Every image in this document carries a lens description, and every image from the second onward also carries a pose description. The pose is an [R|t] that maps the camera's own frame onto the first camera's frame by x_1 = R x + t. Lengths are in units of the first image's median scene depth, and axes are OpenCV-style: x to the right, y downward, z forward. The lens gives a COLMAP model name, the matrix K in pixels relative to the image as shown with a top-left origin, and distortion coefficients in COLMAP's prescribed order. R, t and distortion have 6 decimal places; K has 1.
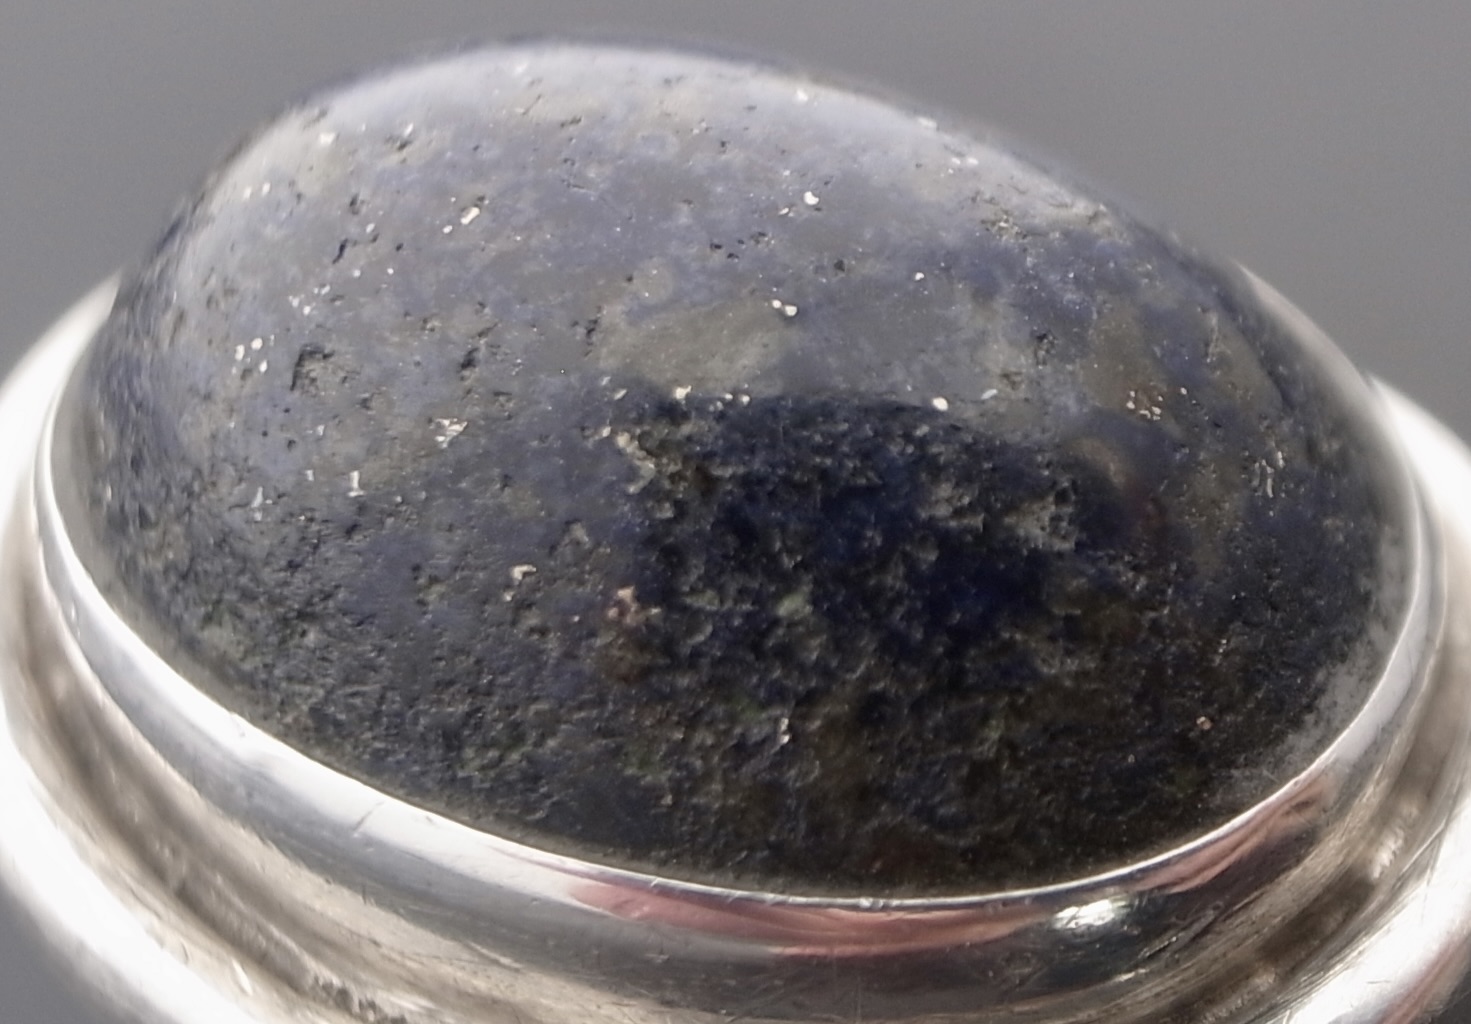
lens RADIAL K [[3042.2, 0, 1066.9], [0, 3042.2, 456.2], [0, 0, 1]] dist [-0.032301, -0.162955]
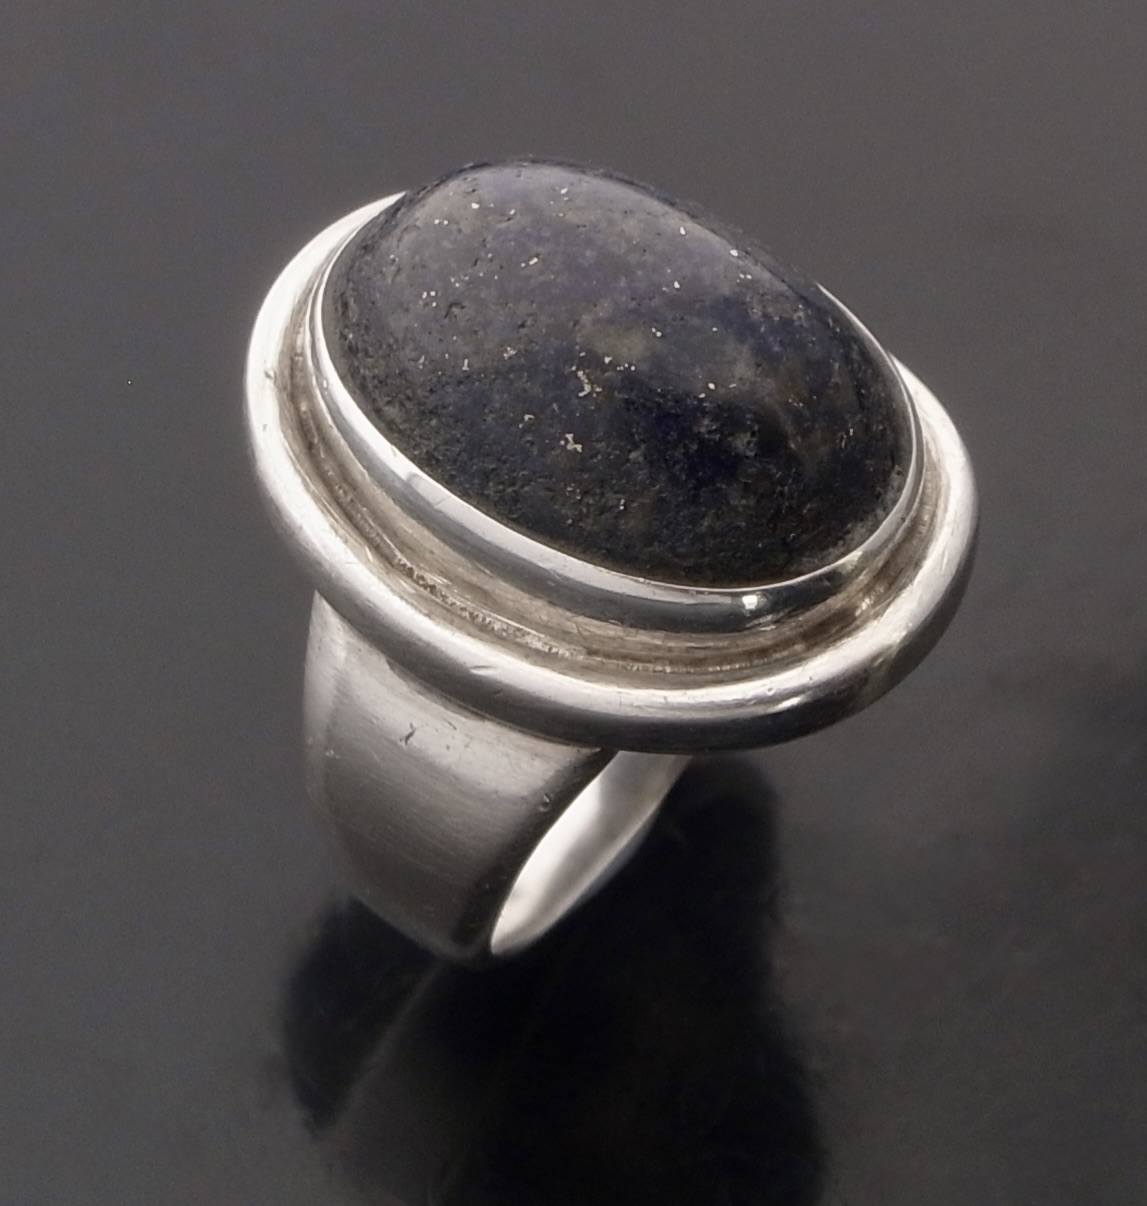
lens RADIAL K [[3129.8, 0, 573.5], [0, 3129.8, 603.0], [0, 0, 1]] dist [-0.180417, -0.325679]
pose [[0.974668, 0.209113, -0.079331, 0.081185], [-0.194034, 0.967007, 0.165073, -0.230257], [0.111233, -0.145499, 0.983086, -1.422027]]
